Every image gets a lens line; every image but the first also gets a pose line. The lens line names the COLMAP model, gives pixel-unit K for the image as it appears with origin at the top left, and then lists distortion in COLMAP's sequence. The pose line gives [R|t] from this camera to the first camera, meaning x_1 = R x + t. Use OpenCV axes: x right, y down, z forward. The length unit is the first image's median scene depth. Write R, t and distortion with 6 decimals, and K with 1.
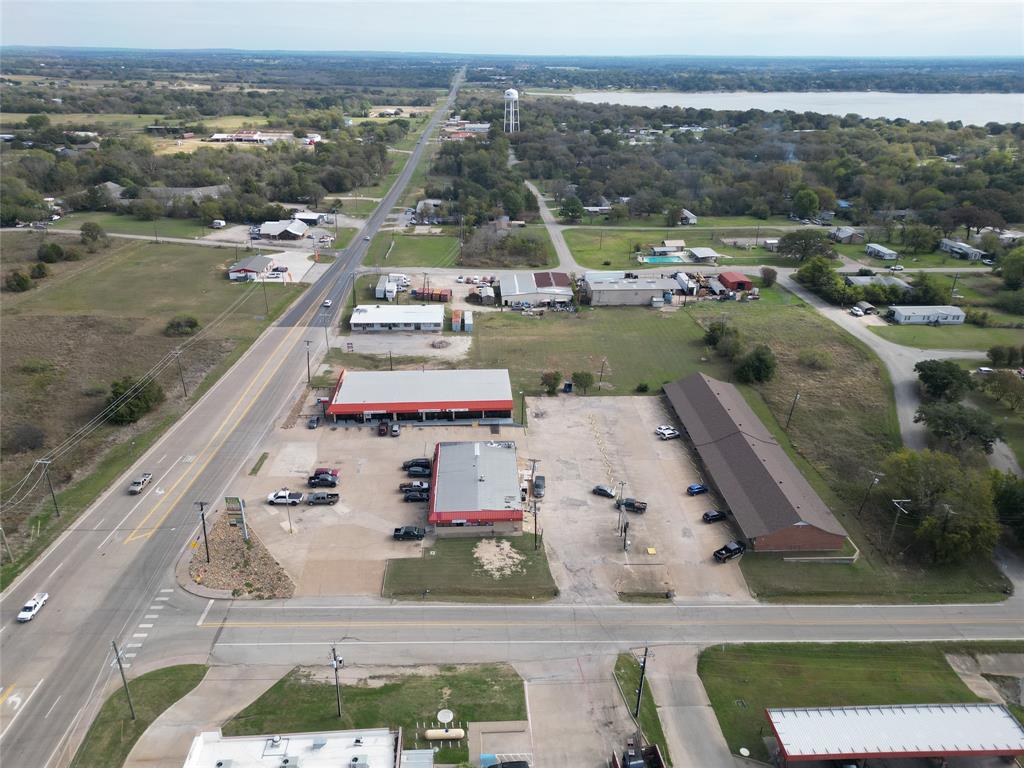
lens RADIAL K [[712.9, 0, 510.4], [0, 712.9, 384.8], [0, 0, 1]] dist [0.079324, -0.072079]
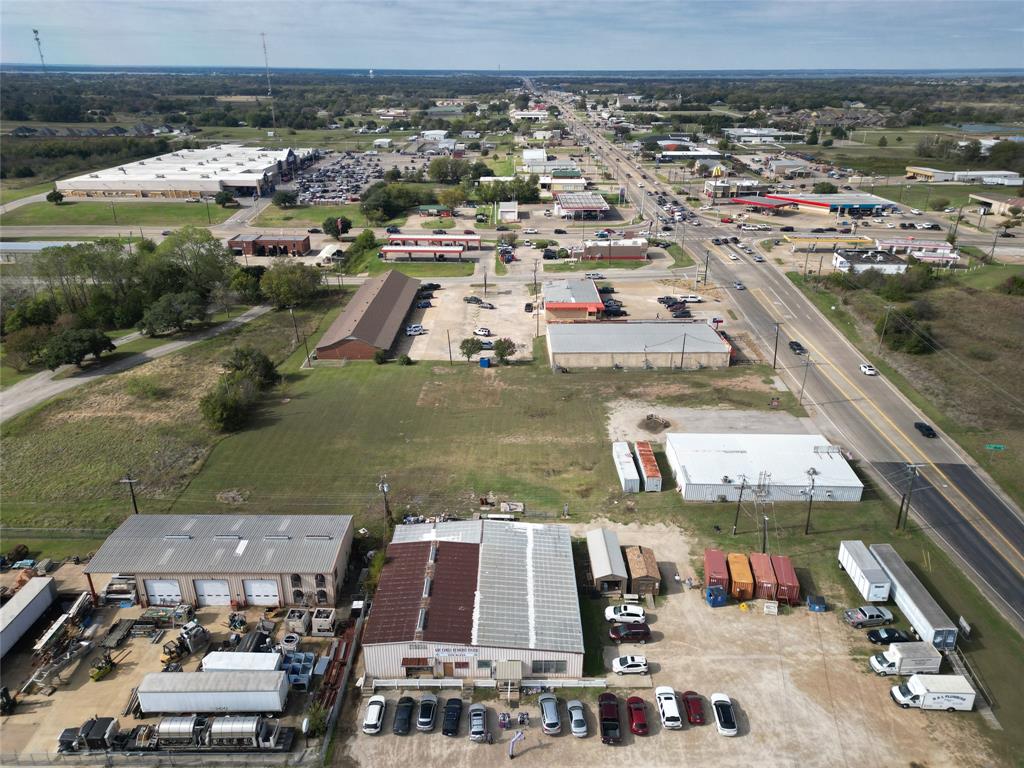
lens RADIAL K [[712.9, 0, 510.4], [0, 712.9, 384.8], [0, 0, 1]] dist [0.079324, -0.072079]
pose [[-0.998637, -0.032284, 0.041020, 0.011300], [0.009206, 0.664564, 0.747175, -0.736326], [-0.051382, 0.746534, -0.663361, 1.805163]]
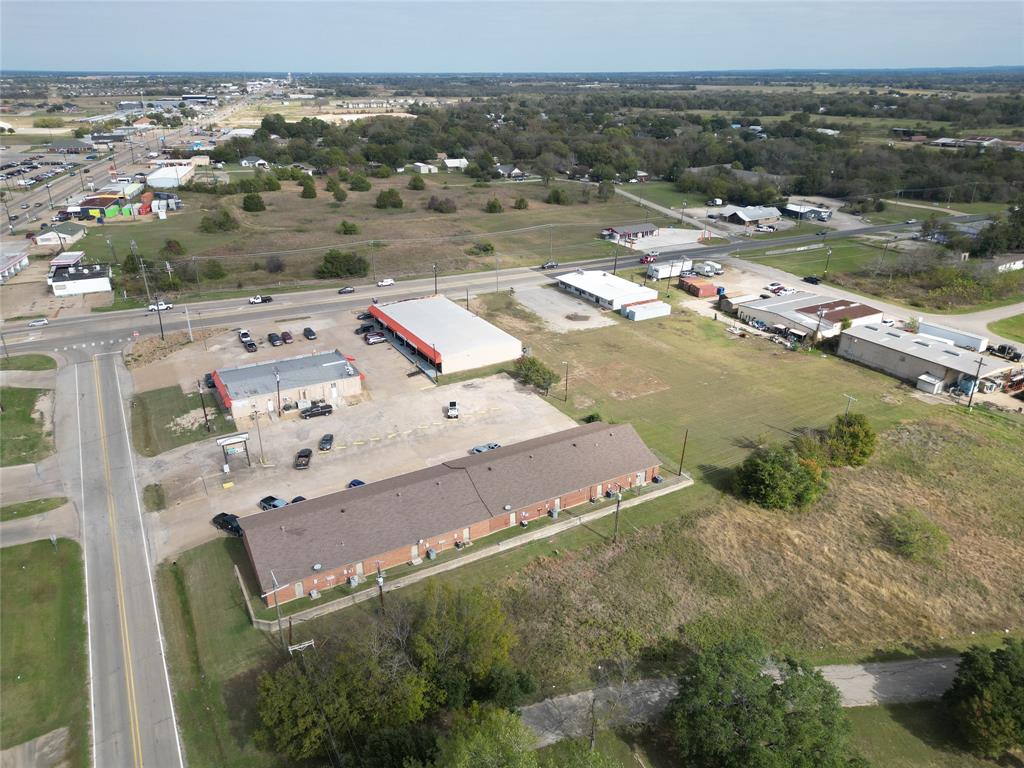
lens RADIAL K [[712.9, 0, 510.4], [0, 712.9, 384.8], [0, 0, 1]] dist [0.079324, -0.072079]
pose [[0.448563, 0.348924, -0.822826, 0.819571], [-0.368337, 0.910995, 0.185514, -0.147038], [0.814321, 0.219863, 0.537160, 0.581388]]
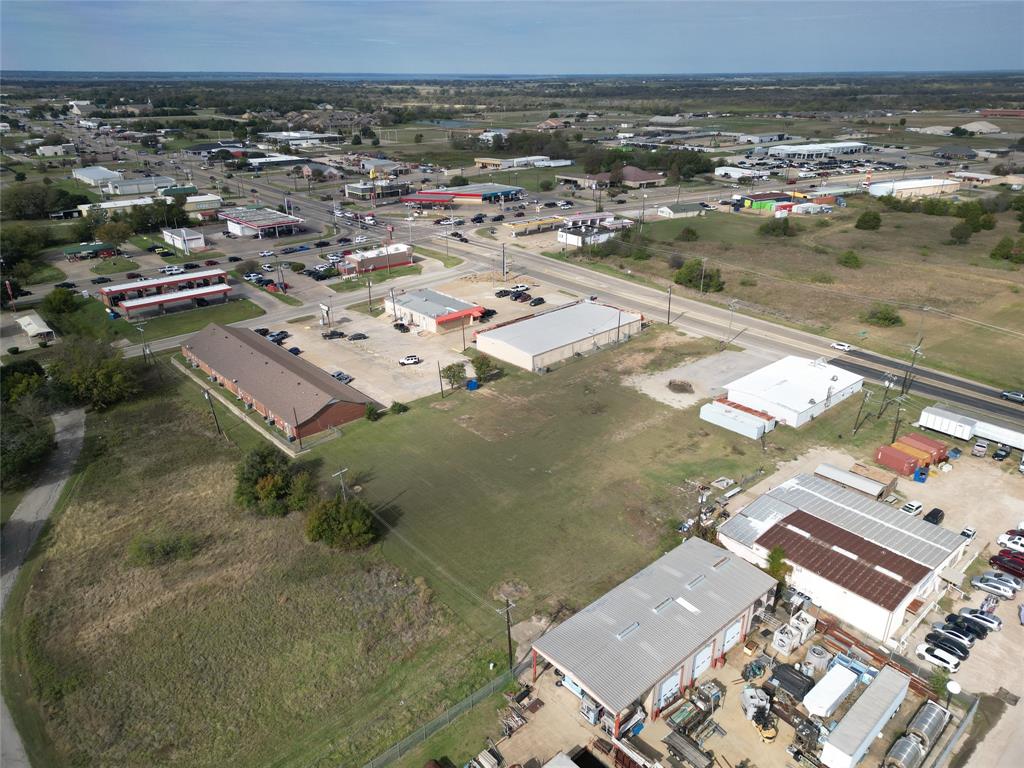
lens RADIAL K [[712.9, 0, 510.4], [0, 712.9, 384.8], [0, 0, 1]] dist [0.079324, -0.072079]
pose [[-0.776726, 0.243462, -0.580881, 0.611804], [-0.268177, 0.706653, 0.654770, -0.644067], [0.569893, 0.664355, -0.483585, 1.604247]]
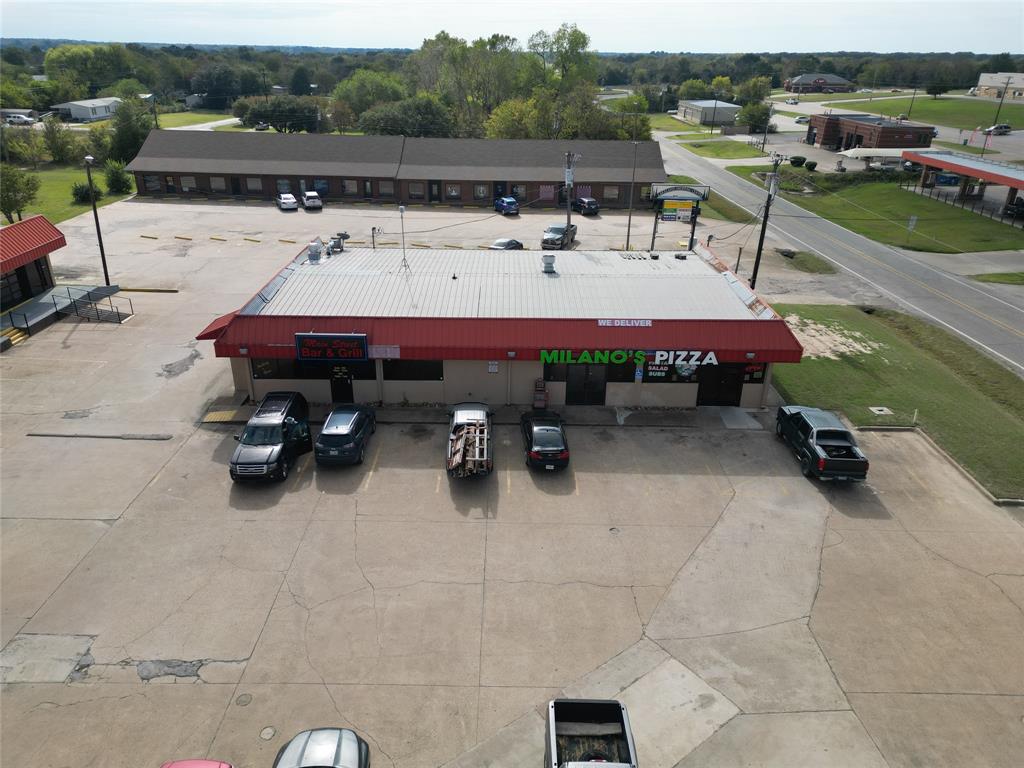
lens RADIAL K [[712.9, 0, 510.4], [0, 712.9, 384.8], [0, 0, 1]] dist [0.079324, -0.072079]
pose [[0.047658, -0.425511, 0.903698, -0.272907], [0.404749, 0.835348, 0.371983, 0.045286], [-0.913185, 0.348043, 0.212036, 0.791514]]
